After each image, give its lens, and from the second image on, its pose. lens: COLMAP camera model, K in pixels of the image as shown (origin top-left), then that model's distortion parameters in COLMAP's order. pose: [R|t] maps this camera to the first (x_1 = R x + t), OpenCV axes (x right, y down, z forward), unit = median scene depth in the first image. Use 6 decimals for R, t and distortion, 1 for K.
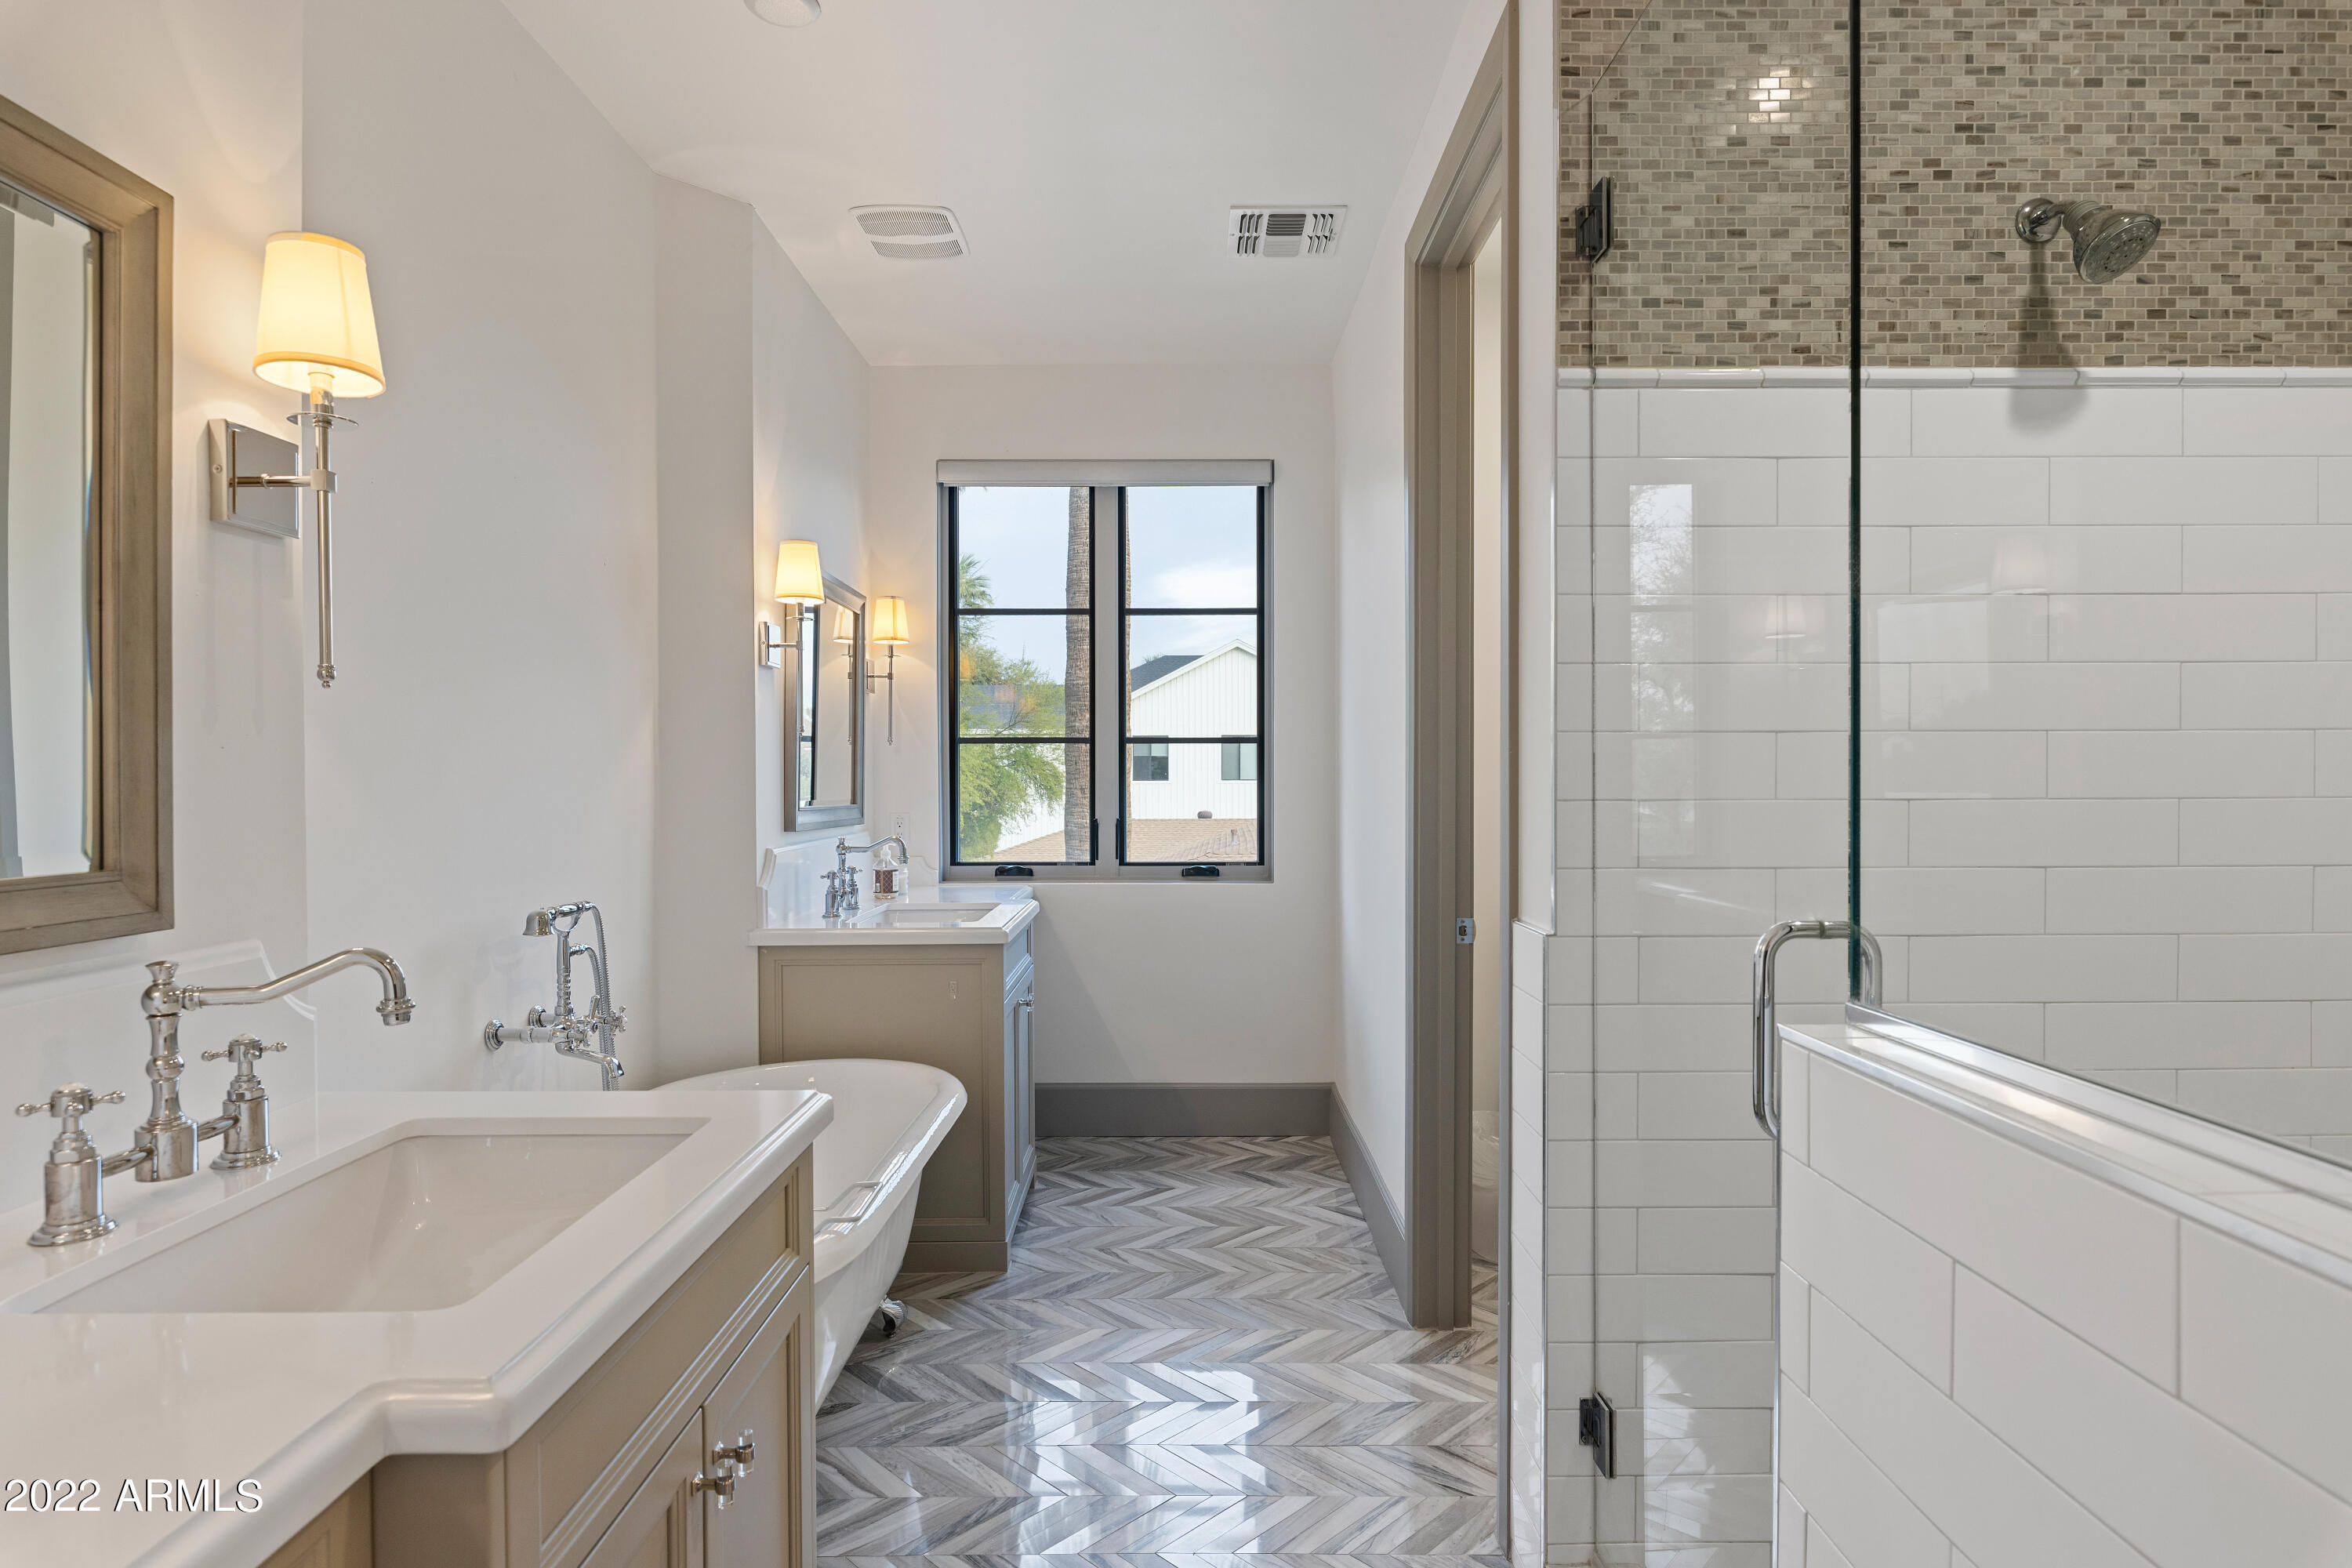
lens RADIAL K [[1279.4, 0, 1166.9], [0, 1279.4, 793.6], [0, 0, 1]] dist [0.005229, -0.003485]
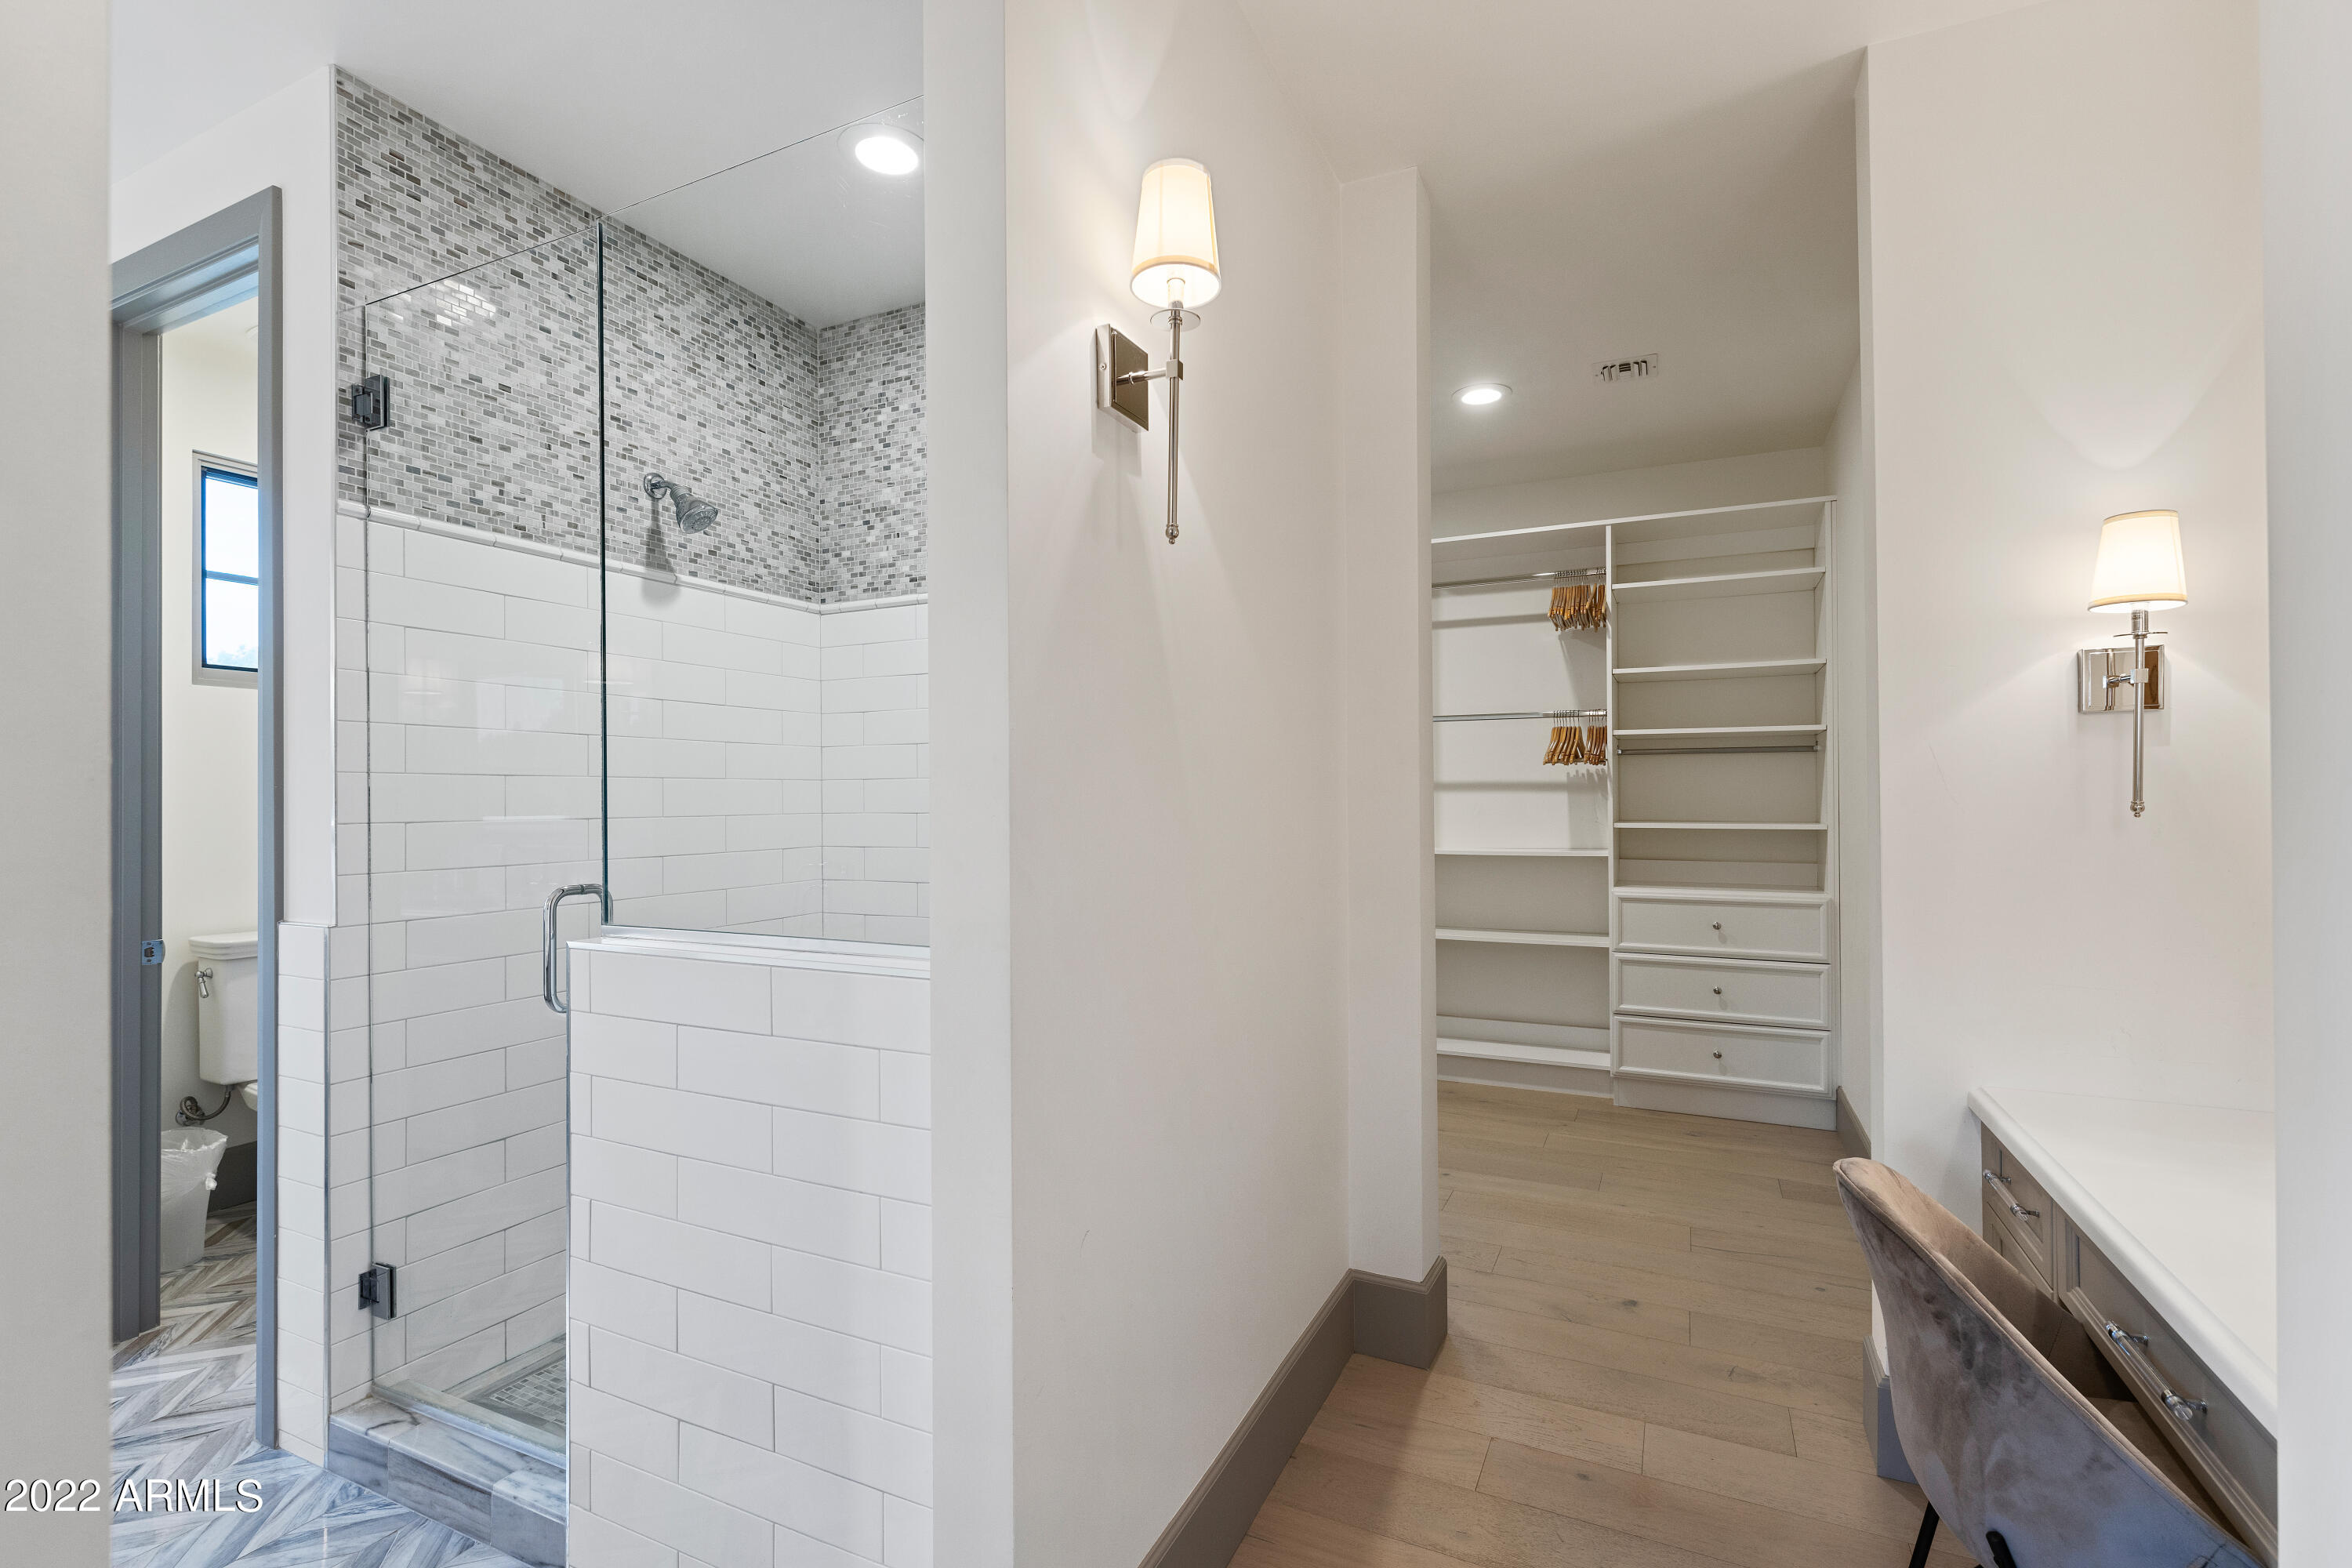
lens RADIAL K [[1086.0, 0, 1171.4], [0, 1086.0, 801.4], [0, 0, 1]] dist [-0.005063, -0.000144]
pose [[0.458621, -0.002005, 0.888630, -0.303100], [0.017121, 0.999832, -0.006580, 0.004233], [-0.888467, 0.018232, 0.458578, -0.286091]]
